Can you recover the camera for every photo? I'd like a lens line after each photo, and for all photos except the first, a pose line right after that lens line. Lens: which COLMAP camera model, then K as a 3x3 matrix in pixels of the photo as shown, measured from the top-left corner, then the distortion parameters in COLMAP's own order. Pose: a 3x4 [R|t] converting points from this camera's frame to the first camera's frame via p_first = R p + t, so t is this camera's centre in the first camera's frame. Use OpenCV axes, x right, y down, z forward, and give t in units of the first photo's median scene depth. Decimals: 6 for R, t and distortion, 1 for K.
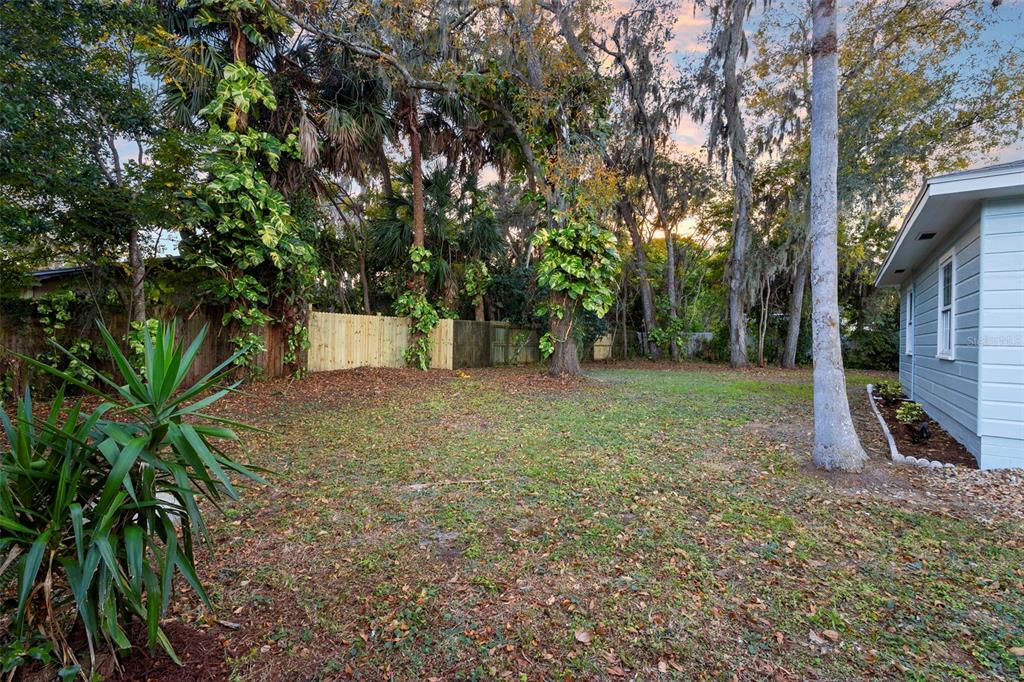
lens RADIAL K [[463.9, 0, 512.0], [0, 463.9, 341.0], [0, 0, 1]] dist [0.009223, -0.000805]
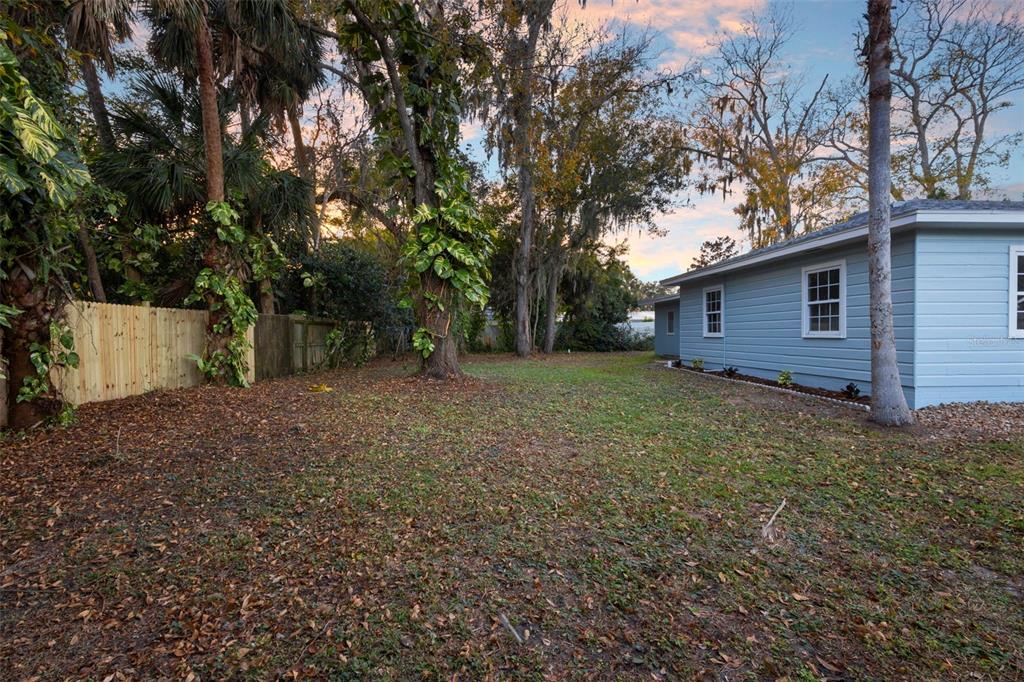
lens RADIAL K [[463.9, 0, 512.0], [0, 463.9, 341.0], [0, 0, 1]] dist [0.009223, -0.000805]
pose [[0.770143, -0.041475, 0.636522, -0.331651], [0.033178, 0.999138, 0.024960, -0.008750], [-0.637008, 0.001896, 0.770855, 0.235993]]
